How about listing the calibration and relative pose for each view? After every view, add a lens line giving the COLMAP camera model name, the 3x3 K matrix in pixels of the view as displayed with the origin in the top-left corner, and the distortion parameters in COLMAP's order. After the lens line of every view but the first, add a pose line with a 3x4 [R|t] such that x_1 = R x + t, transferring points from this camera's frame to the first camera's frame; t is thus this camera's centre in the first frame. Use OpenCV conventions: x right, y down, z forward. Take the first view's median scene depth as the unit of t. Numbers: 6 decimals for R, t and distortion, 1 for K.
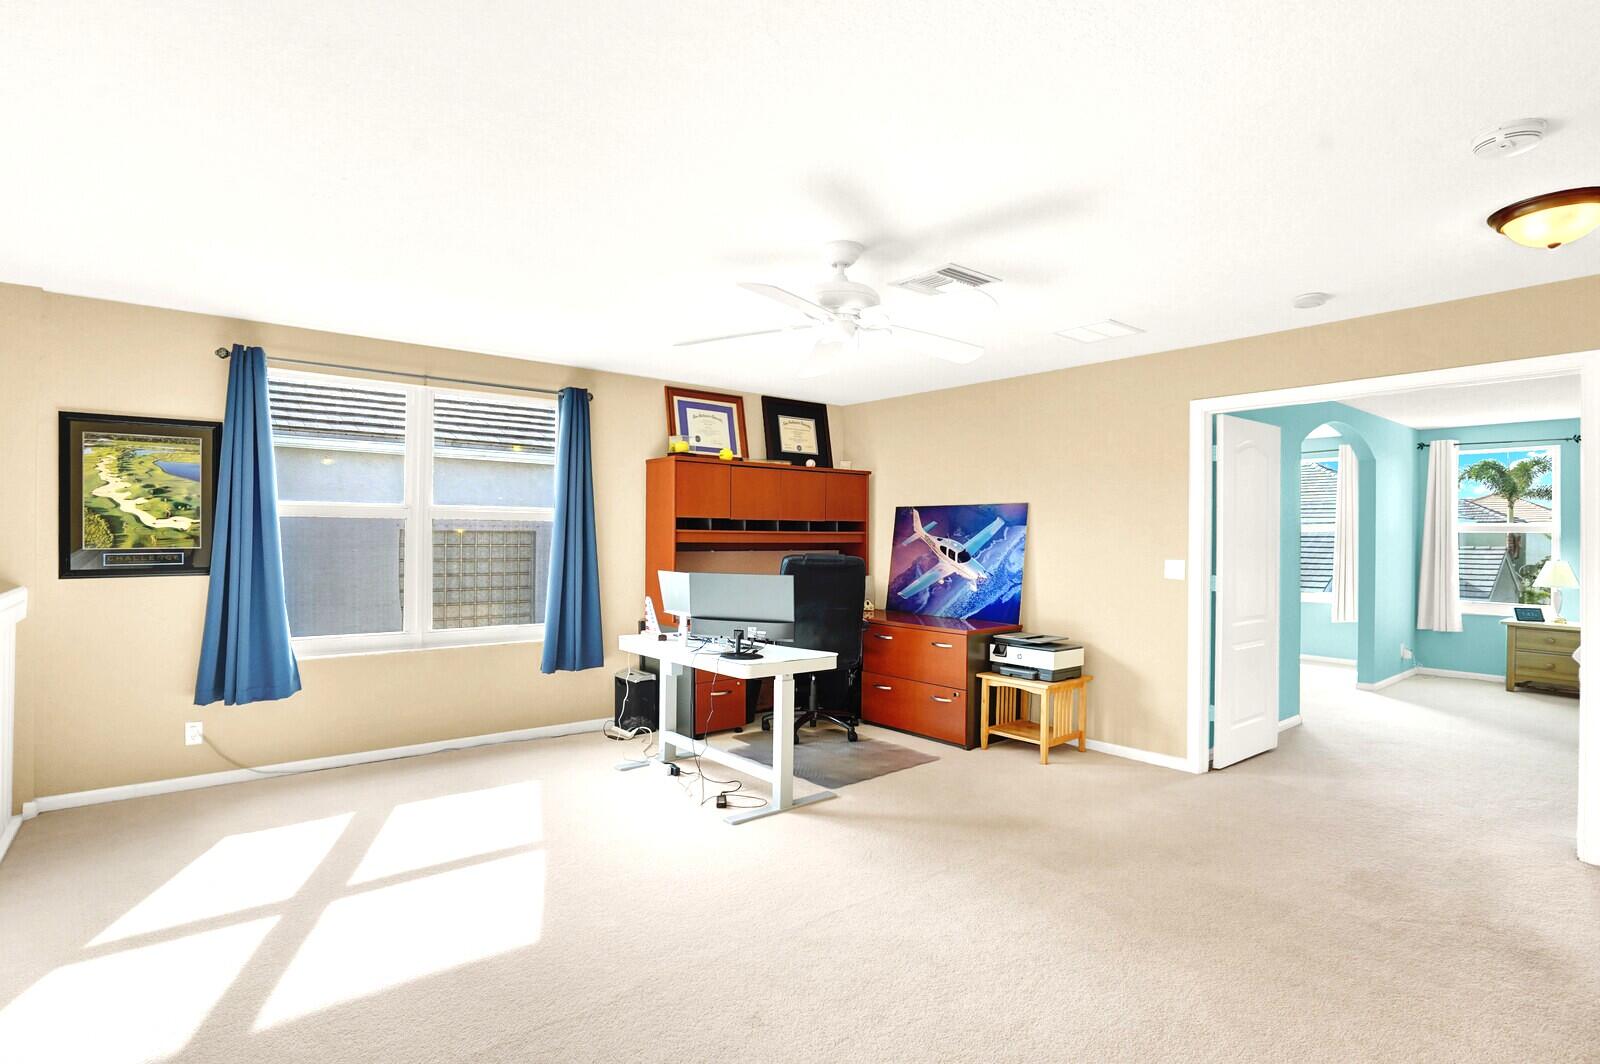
lens RADIAL K [[730.7, 0, 800.0], [0, 730.7, 532.0], [0, 0, 1]] dist [-0.050142, -0.000182]
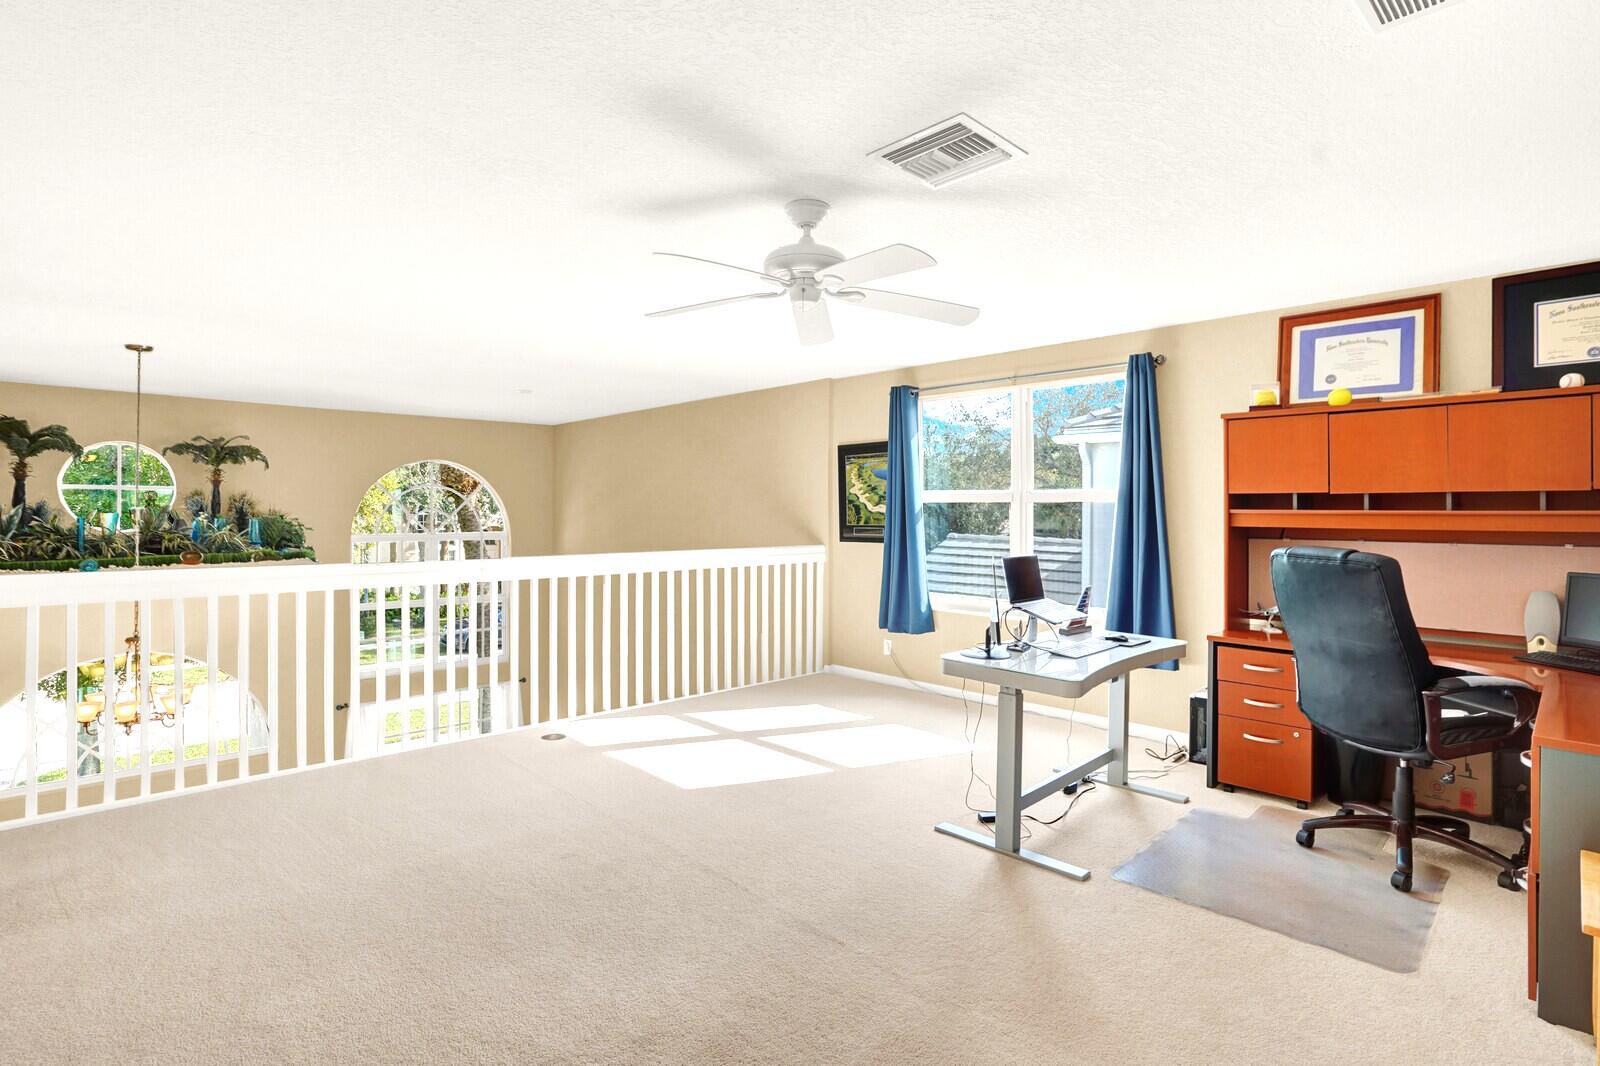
lens RADIAL K [[715.7, 0, 802.6], [0, 715.7, 503.8], [0, 0, 1]] dist [-0.002269, -0.000235]
pose [[0.171160, -0.018509, -0.985069, 0.642543], [-0.000361, 0.999822, -0.018849, 0.006334], [0.985243, 0.003581, 0.171123, 0.555497]]
